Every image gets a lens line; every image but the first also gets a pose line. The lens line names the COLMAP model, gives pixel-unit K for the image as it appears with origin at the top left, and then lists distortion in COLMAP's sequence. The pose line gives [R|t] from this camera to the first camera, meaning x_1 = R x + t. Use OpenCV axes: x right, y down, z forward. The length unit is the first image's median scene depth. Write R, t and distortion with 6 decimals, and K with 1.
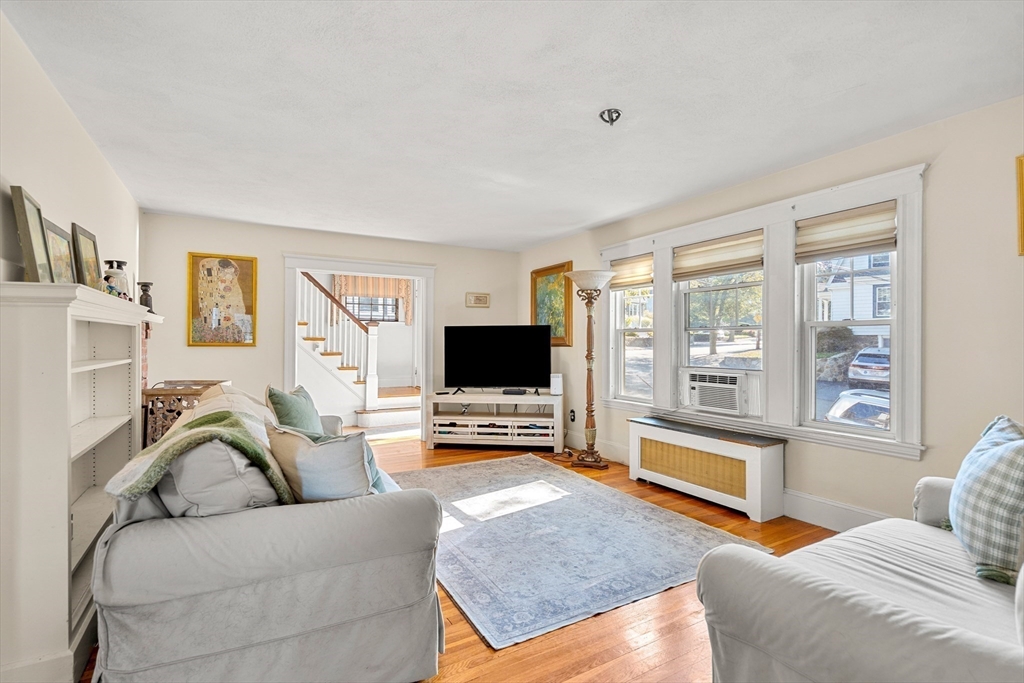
lens RADIAL K [[469.2, 0, 511.2], [0, 469.2, 346.3], [0, 0, 1]] dist [-0.003329, 0.001124]
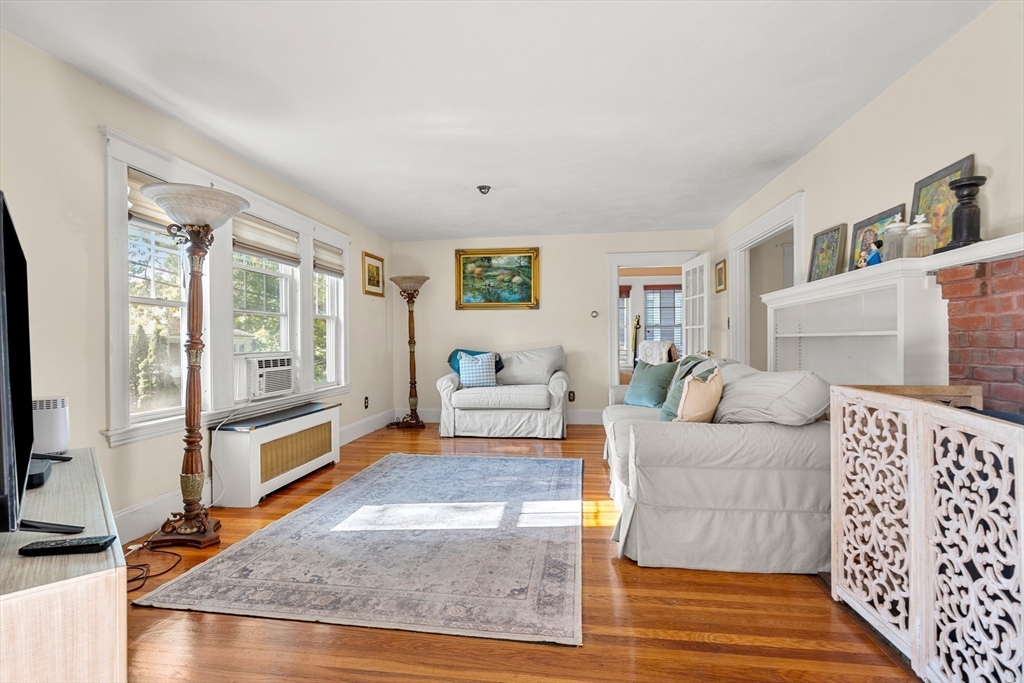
lens RADIAL K [[469.2, 0, 515.2], [0, 469.2, 339.1], [0, 0, 1]] dist [-0.003329, 0.001124]
pose [[-0.789954, -0.001683, 0.613164, -0.570159], [0.000779, 0.999993, 0.003748, 0.014619], [-0.613166, 0.003438, -0.789947, 1.427902]]
